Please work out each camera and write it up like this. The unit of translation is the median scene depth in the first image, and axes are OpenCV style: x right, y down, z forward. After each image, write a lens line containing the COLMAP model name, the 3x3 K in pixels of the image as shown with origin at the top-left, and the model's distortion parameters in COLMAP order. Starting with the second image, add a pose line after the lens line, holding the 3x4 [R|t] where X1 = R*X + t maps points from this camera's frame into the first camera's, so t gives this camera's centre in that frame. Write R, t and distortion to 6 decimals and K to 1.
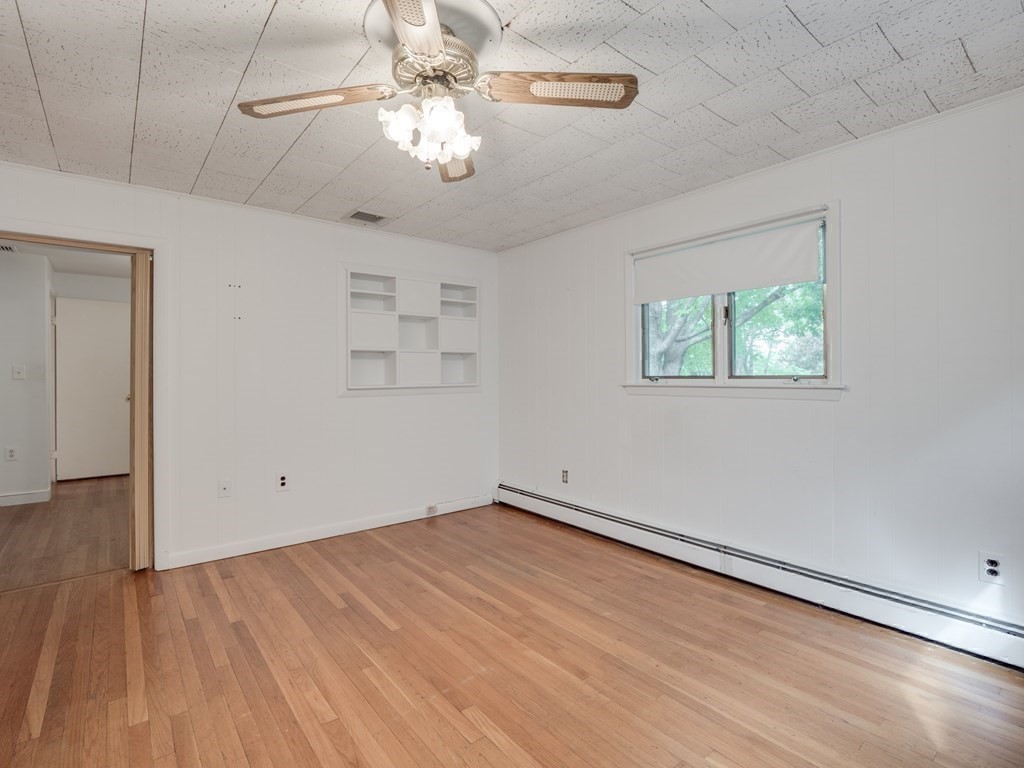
lens RADIAL K [[502.4, 0, 504.3], [0, 502.4, 378.6], [0, 0, 1]] dist [-0.012556, -0.002670]
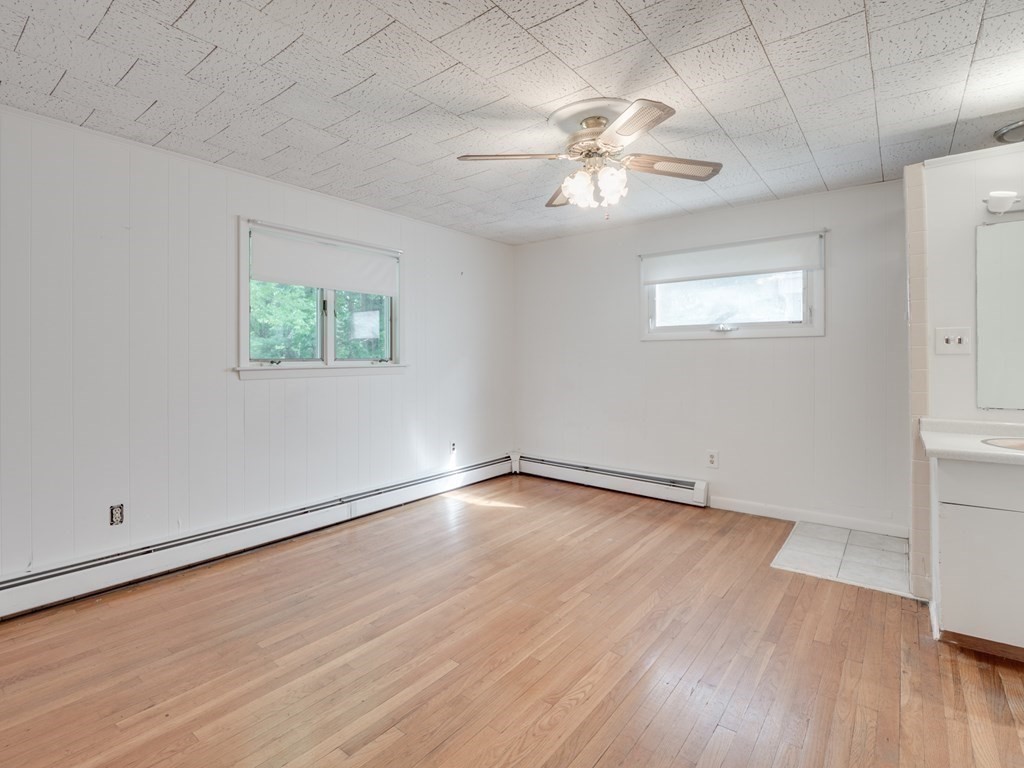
lens RADIAL K [[502.4, 0, 505.8], [0, 502.4, 351.4], [0, 0, 1]] dist [-0.012556, -0.002670]
pose [[-0.227065, 0.012504, 0.973799, -0.809556], [0.008689, 0.999904, -0.010813, -0.006451], [-0.973841, 0.006006, -0.227152, 0.848268]]
